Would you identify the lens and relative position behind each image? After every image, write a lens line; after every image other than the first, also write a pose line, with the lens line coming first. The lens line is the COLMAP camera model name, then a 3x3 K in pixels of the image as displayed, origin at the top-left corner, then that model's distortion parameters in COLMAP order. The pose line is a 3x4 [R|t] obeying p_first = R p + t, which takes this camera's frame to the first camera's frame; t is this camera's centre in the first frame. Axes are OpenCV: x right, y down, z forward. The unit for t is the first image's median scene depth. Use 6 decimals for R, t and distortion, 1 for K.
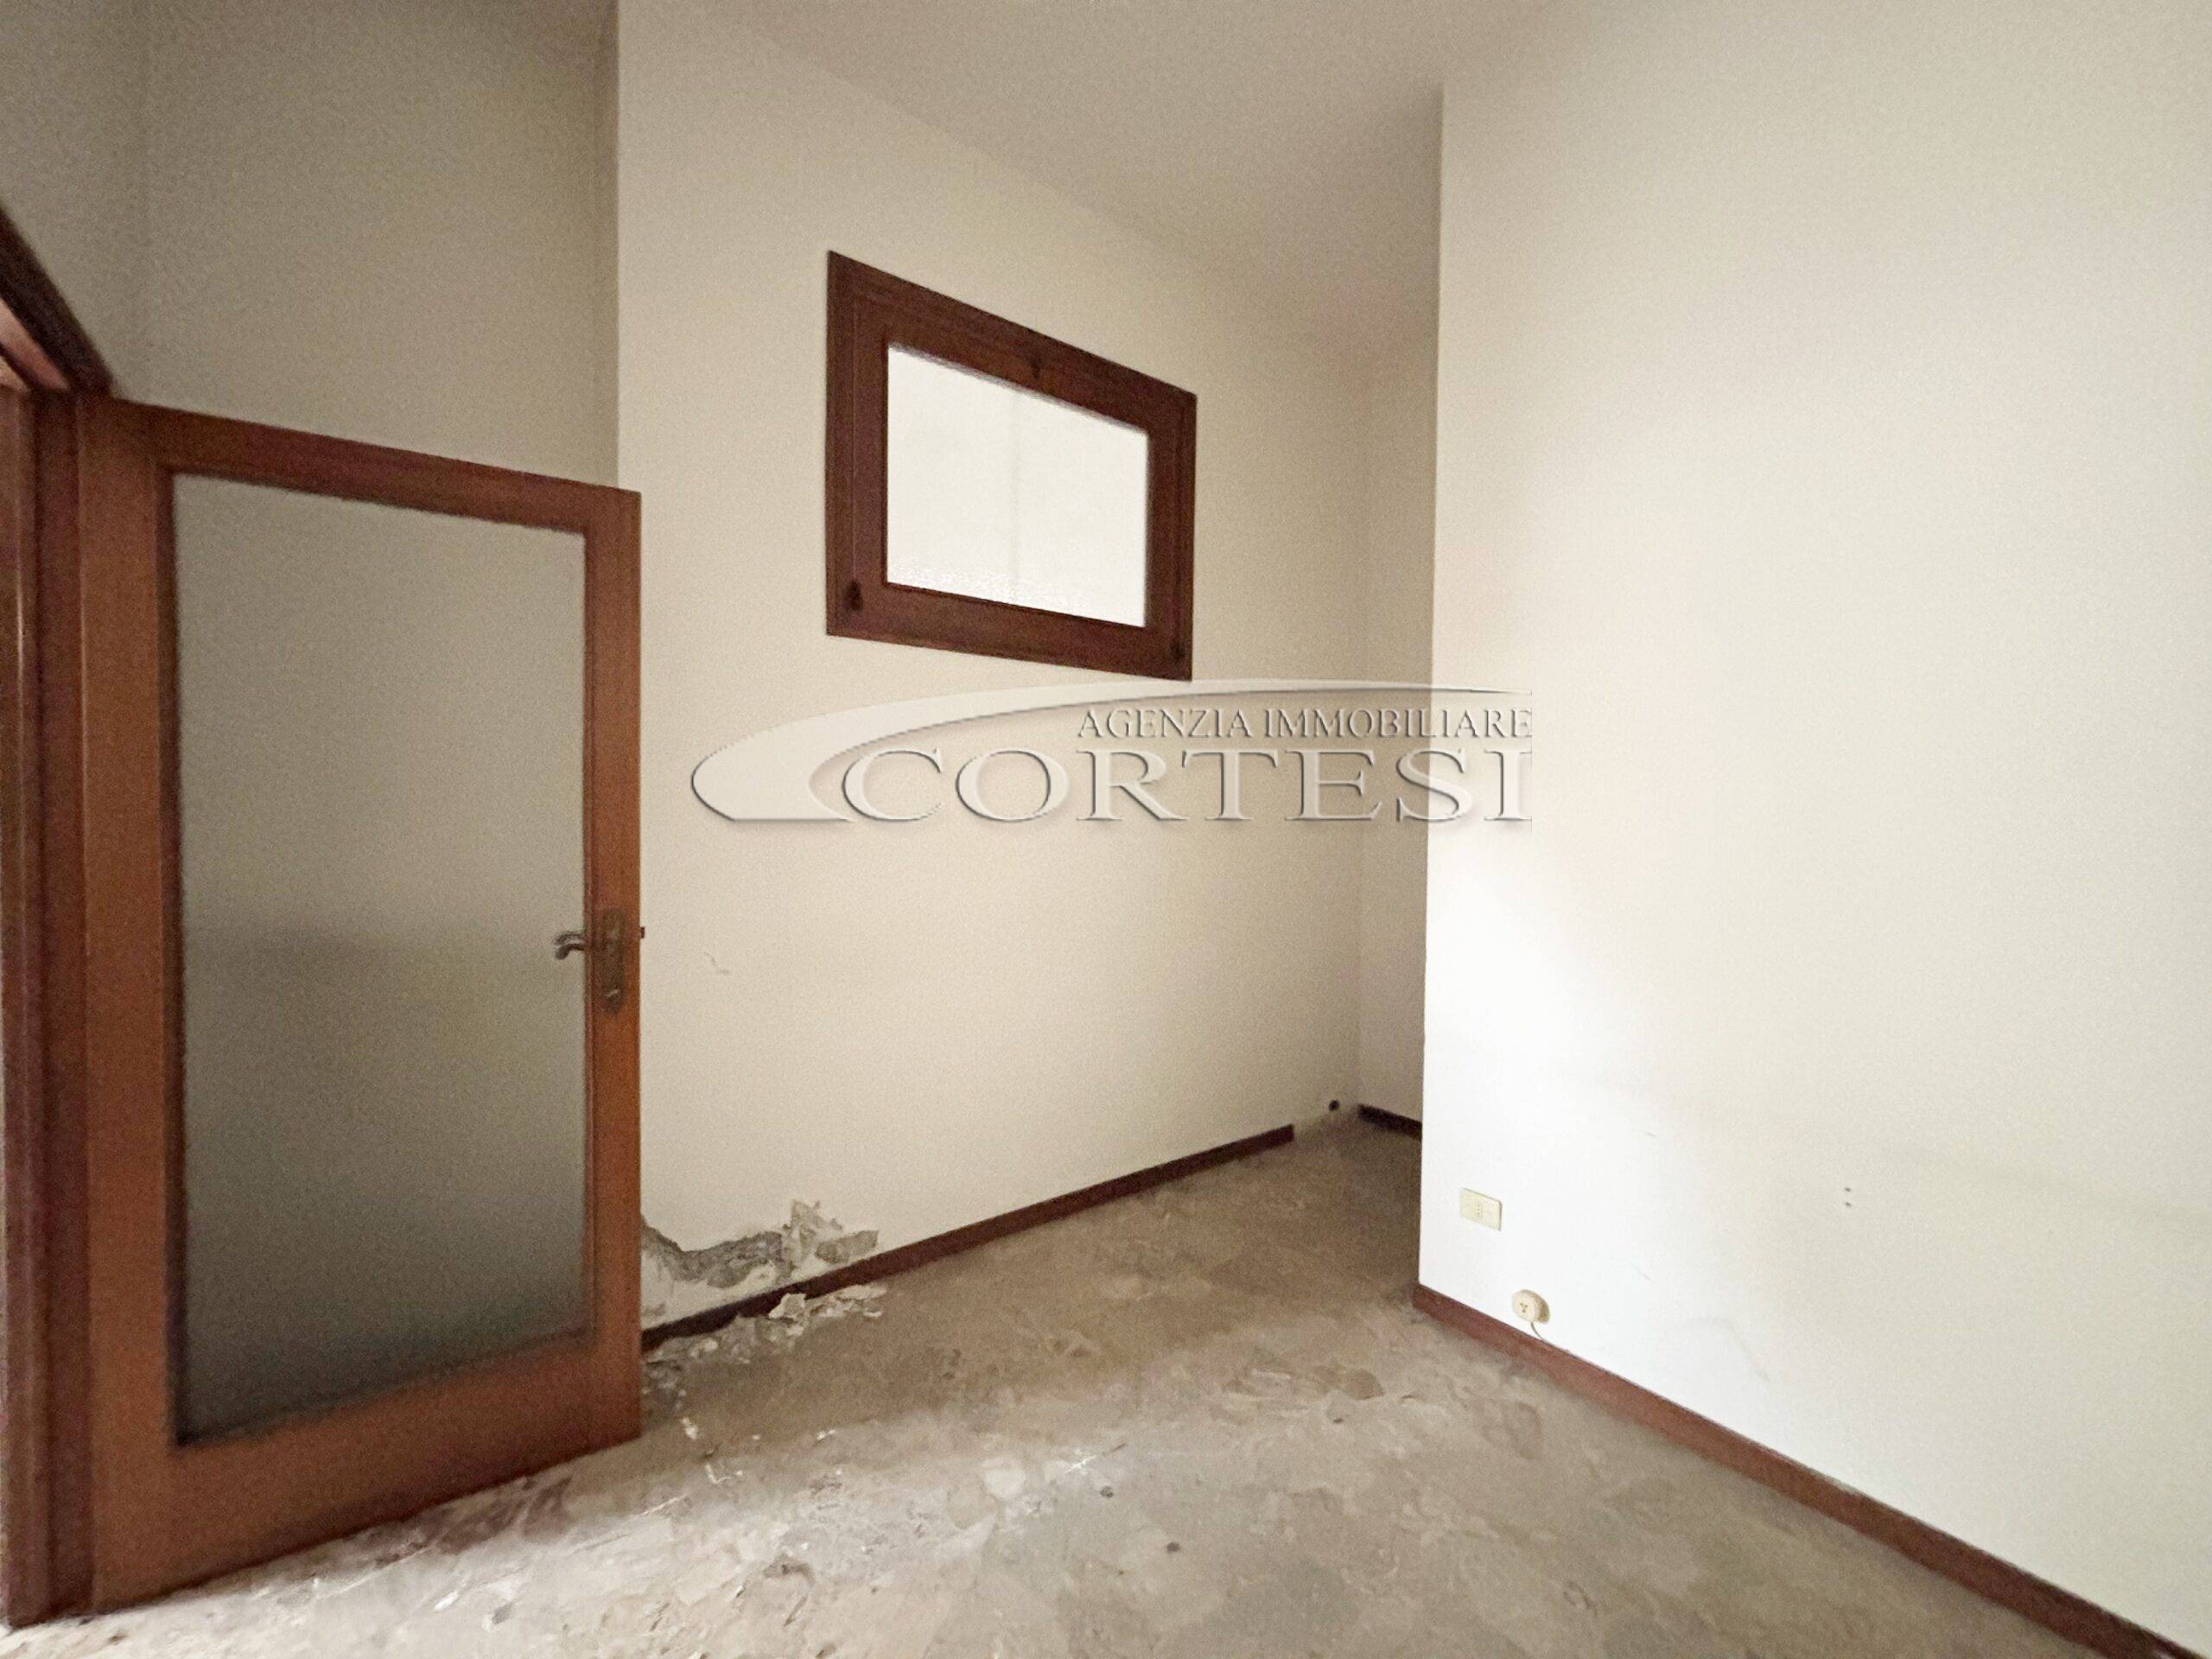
lens RADIAL K [[912.2, 0, 1102.7], [0, 912.2, 827.6], [0, 0, 1]] dist [0.005708, -0.000462]
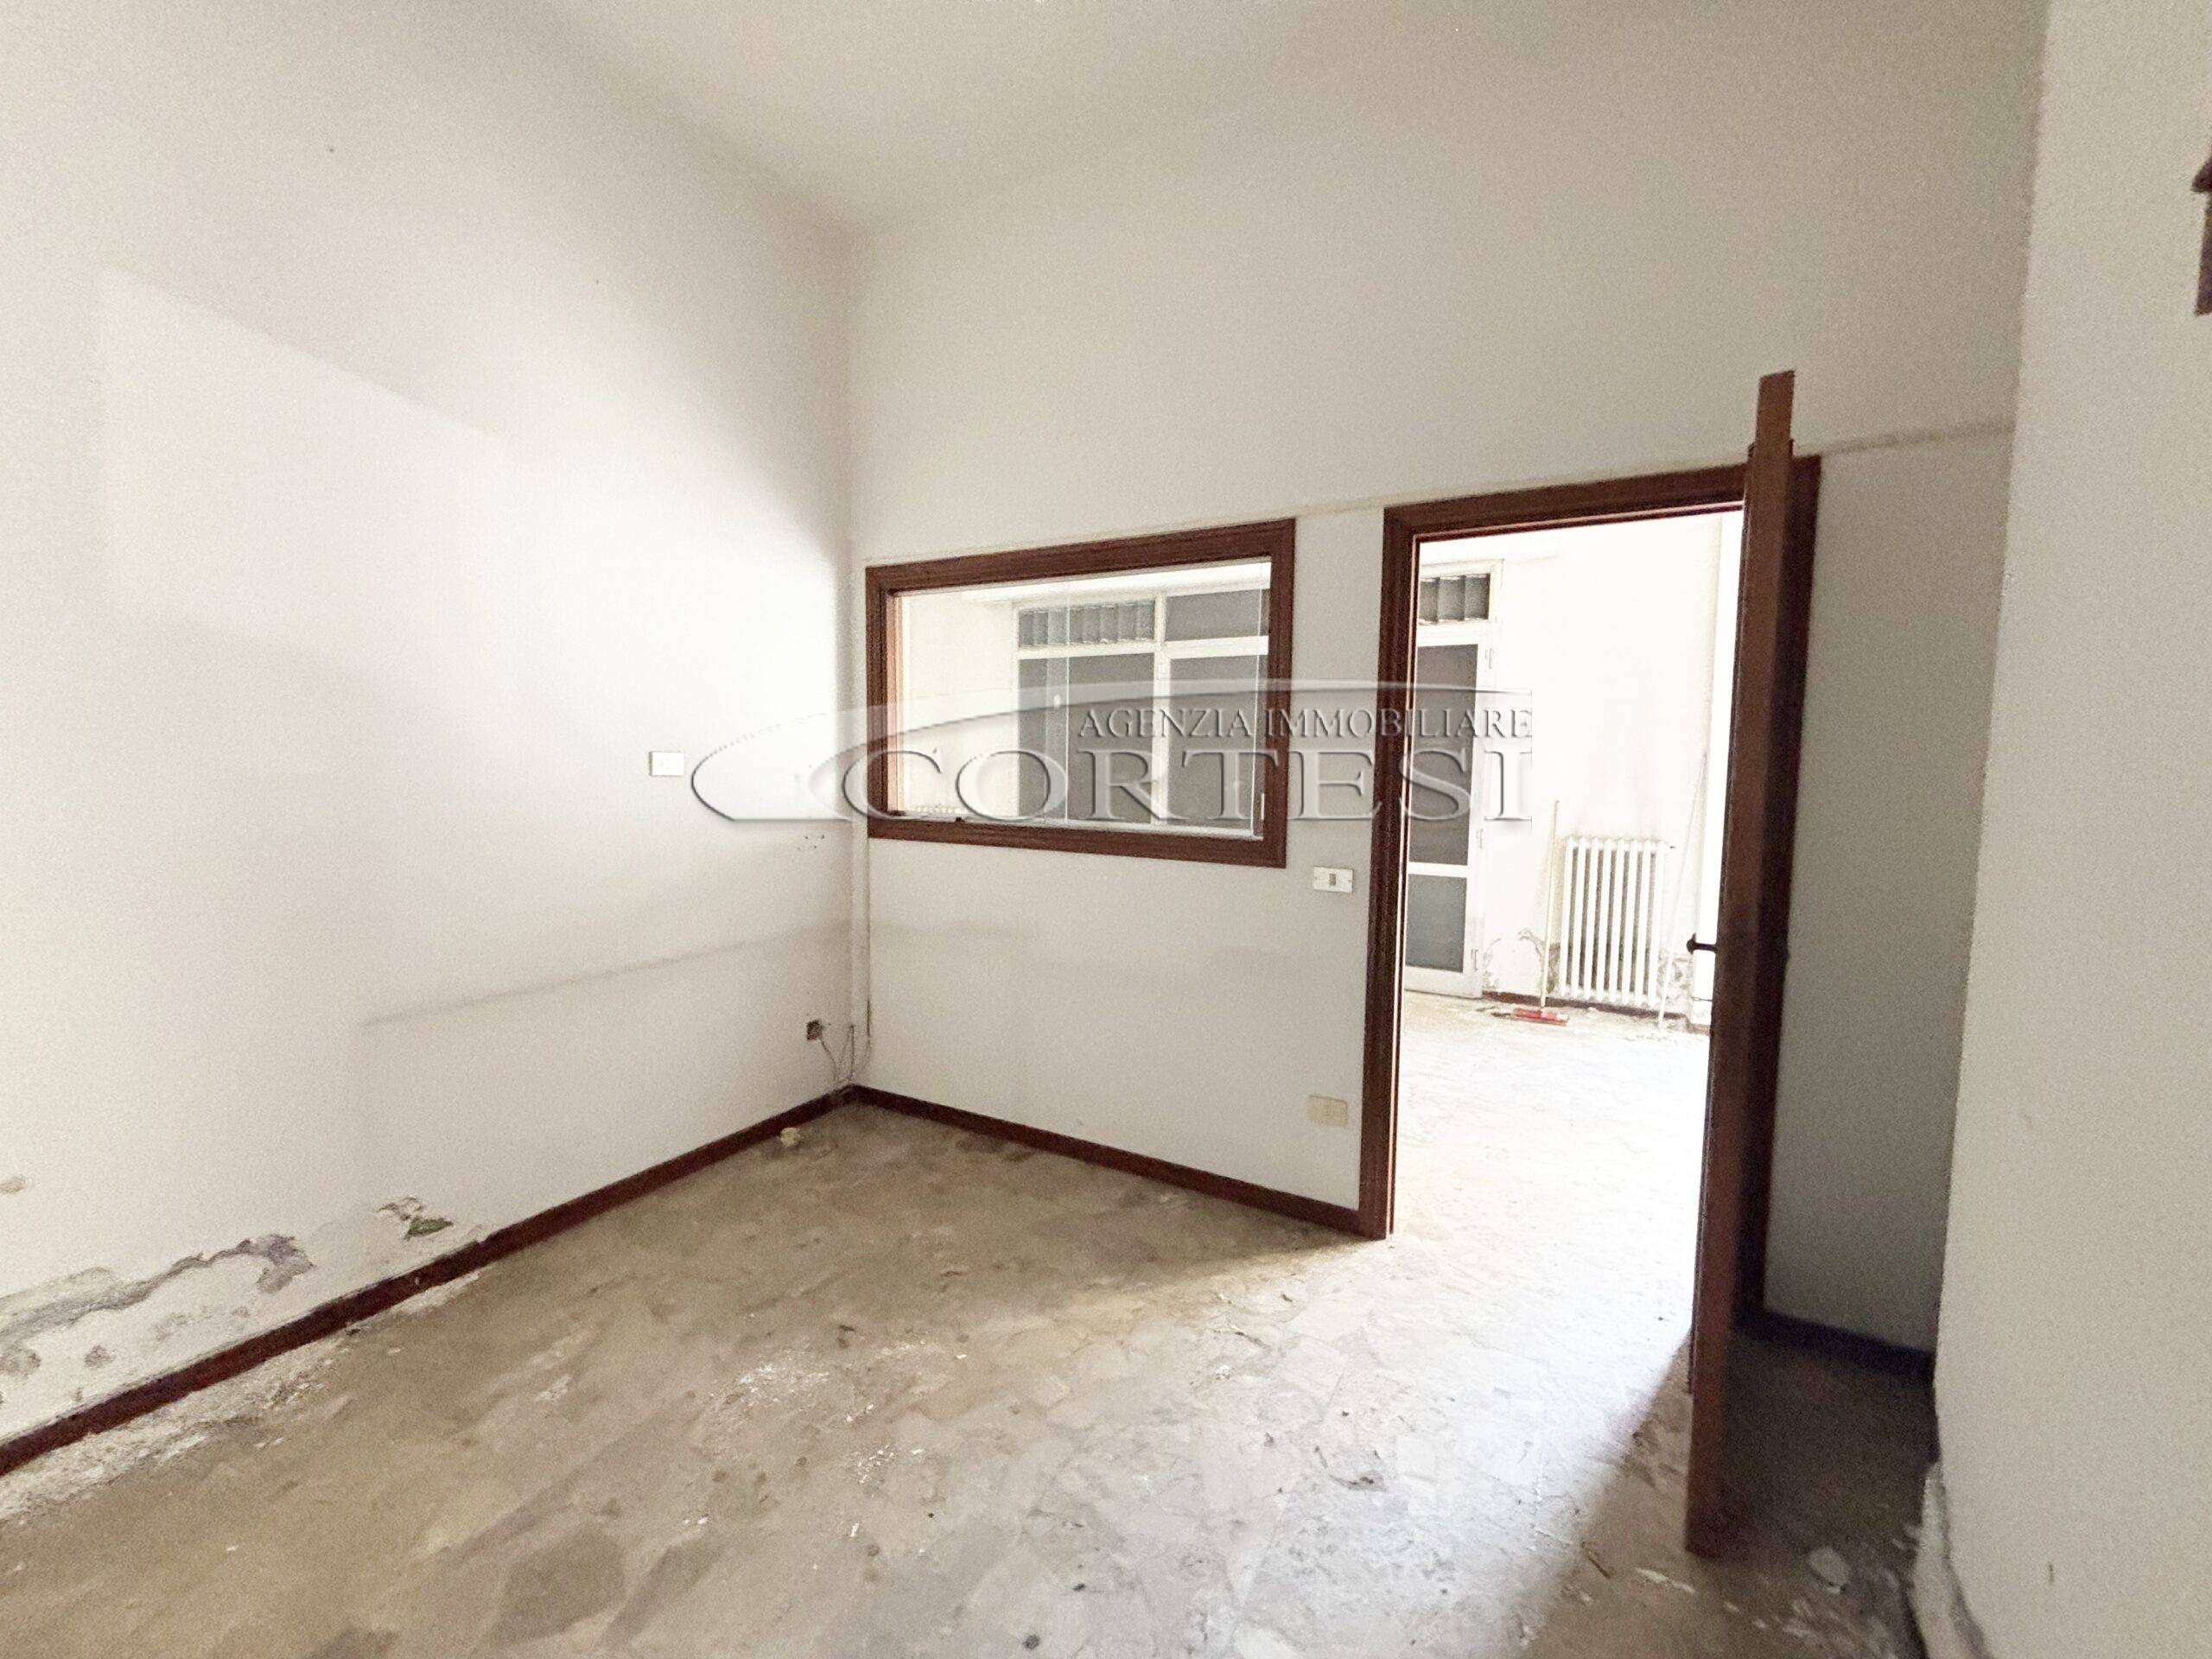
lens RADIAL K [[912.2, 0, 1107.3], [0, 912.2, 830.5], [0, 0, 1]] dist [0.005708, -0.000462]
pose [[-0.923051, -0.005148, -0.384643, 0.340914], [-0.040671, 0.995612, 0.084275, -0.028587], [0.382521, 0.093433, -0.919210, 1.734013]]
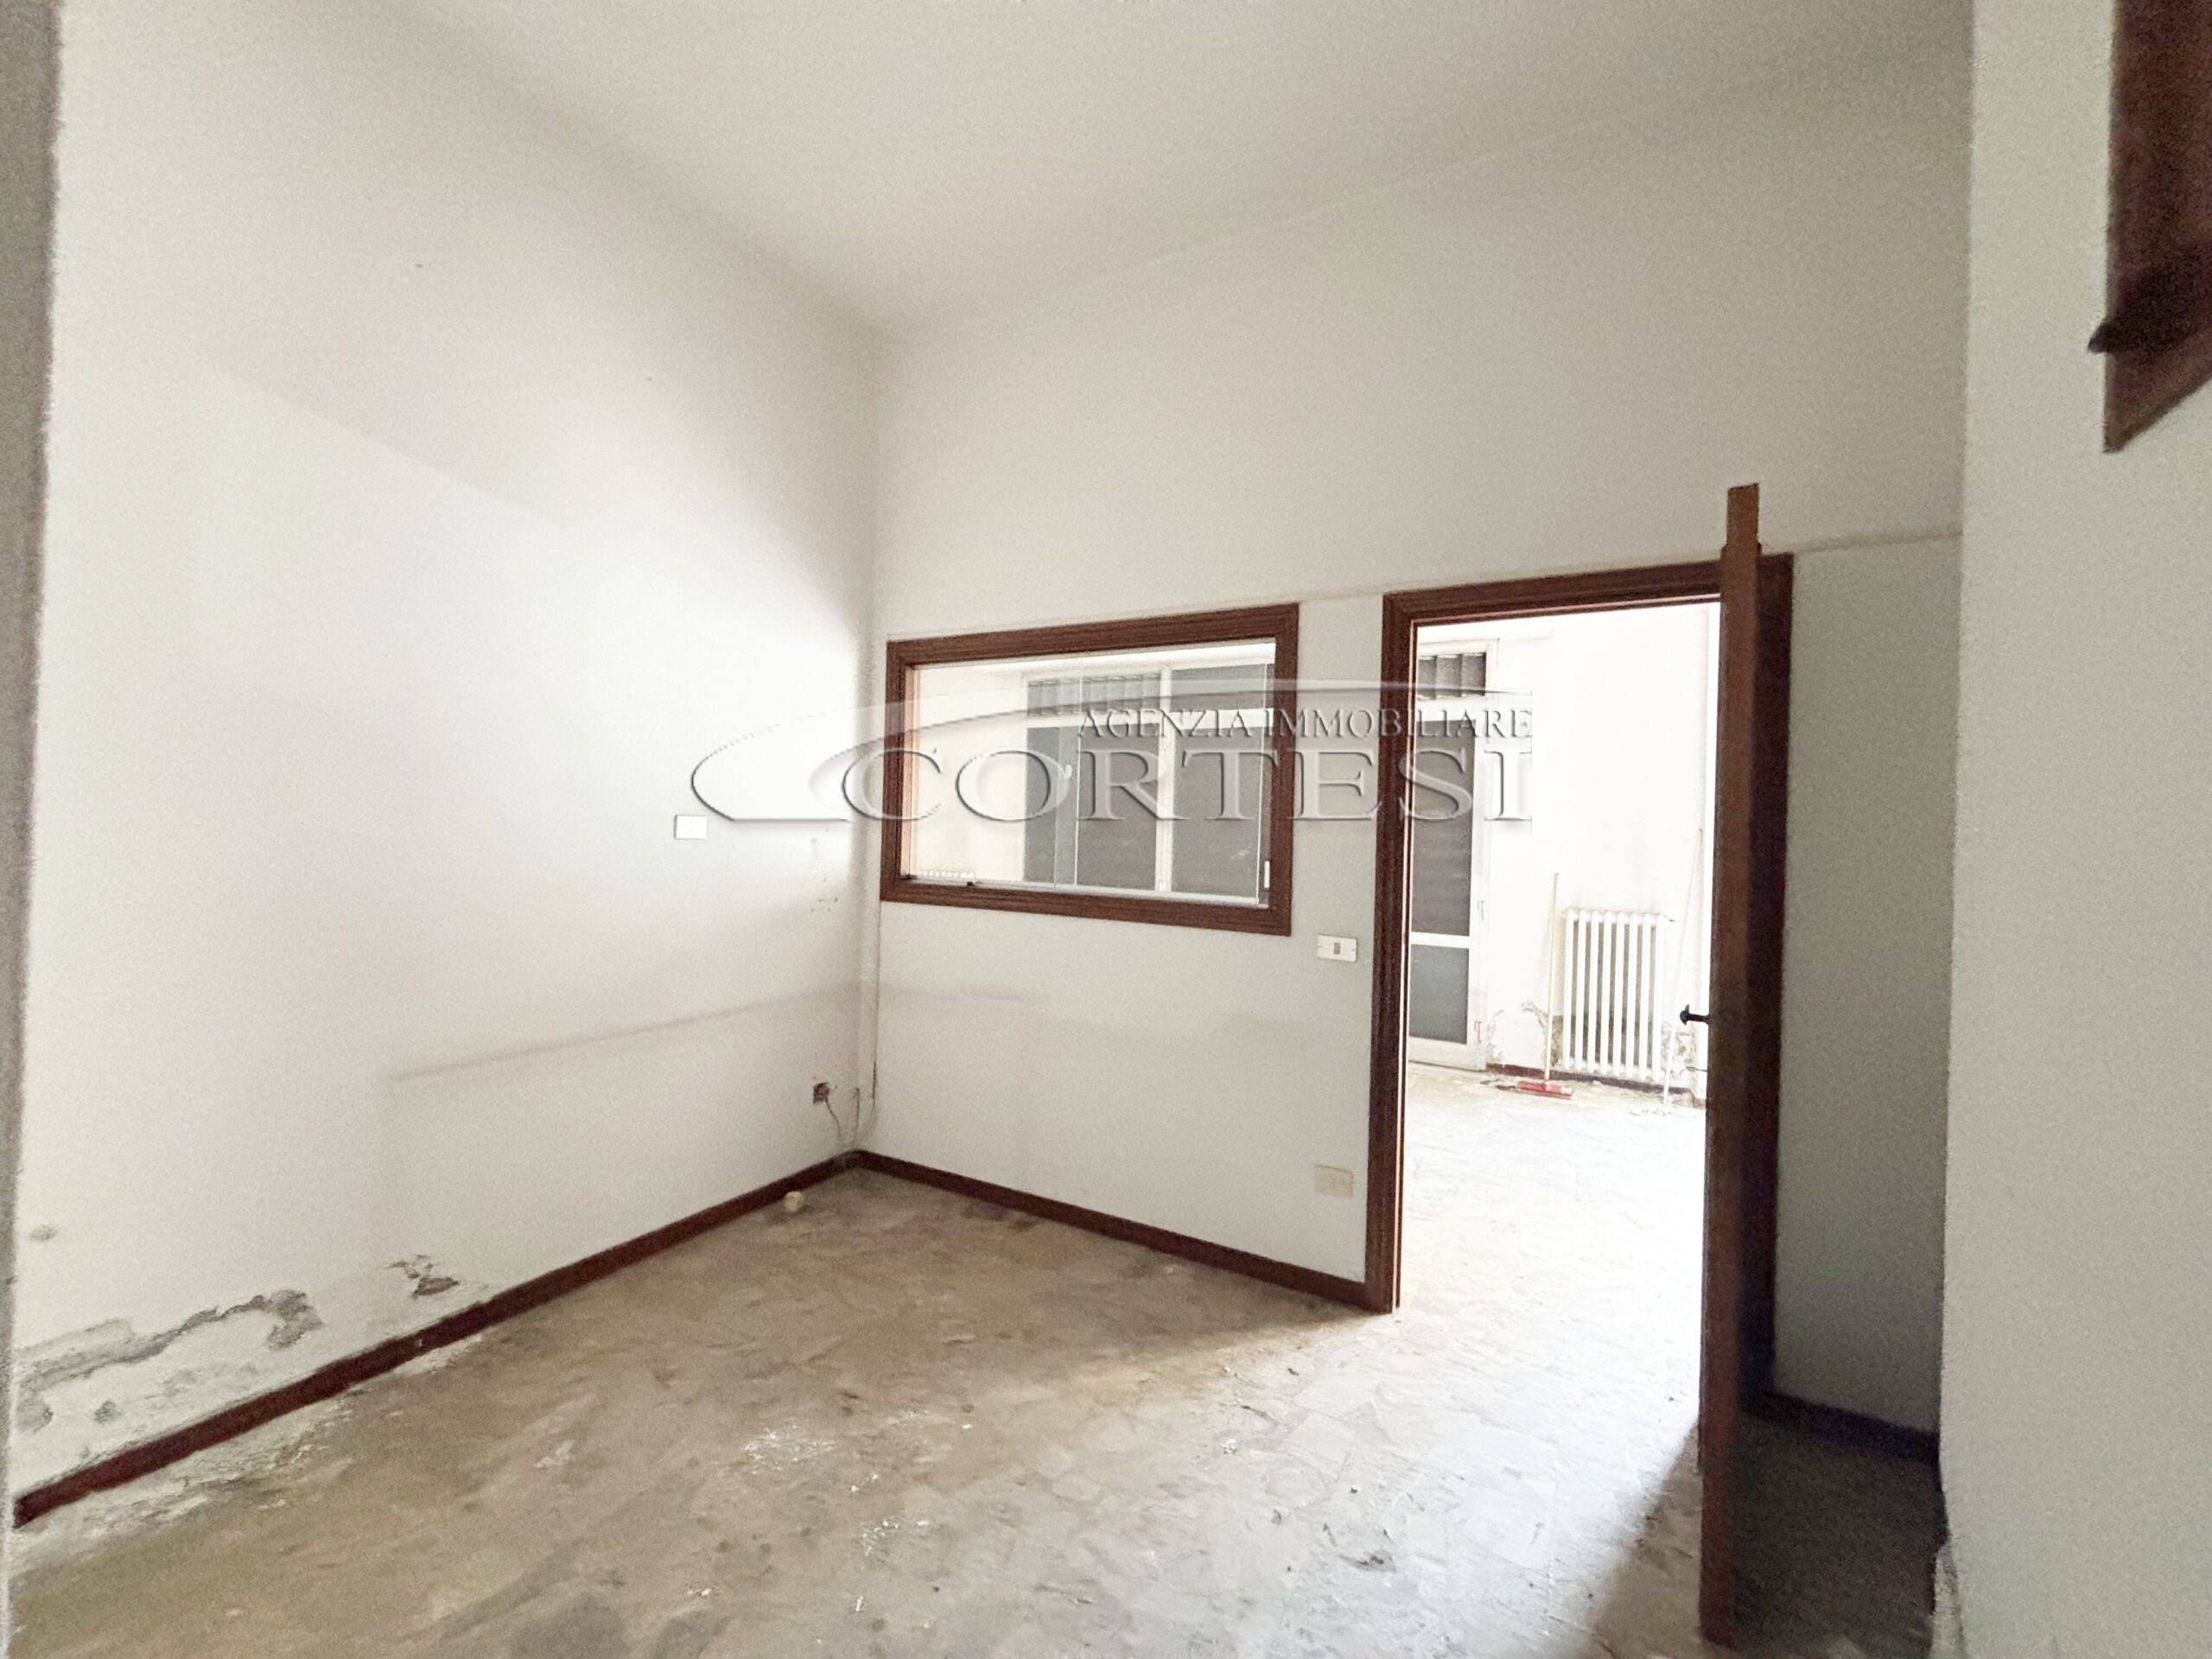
lens RADIAL K [[912.2, 0, 1107.3], [0, 912.2, 824.6], [0, 0, 1]] dist [0.005708, -0.000462]
pose [[-0.923254, -0.046977, -0.381307, 0.375201], [-0.053259, 0.998563, 0.005932, -0.033395], [0.380481, 0.025784, -0.924429, 1.775108]]
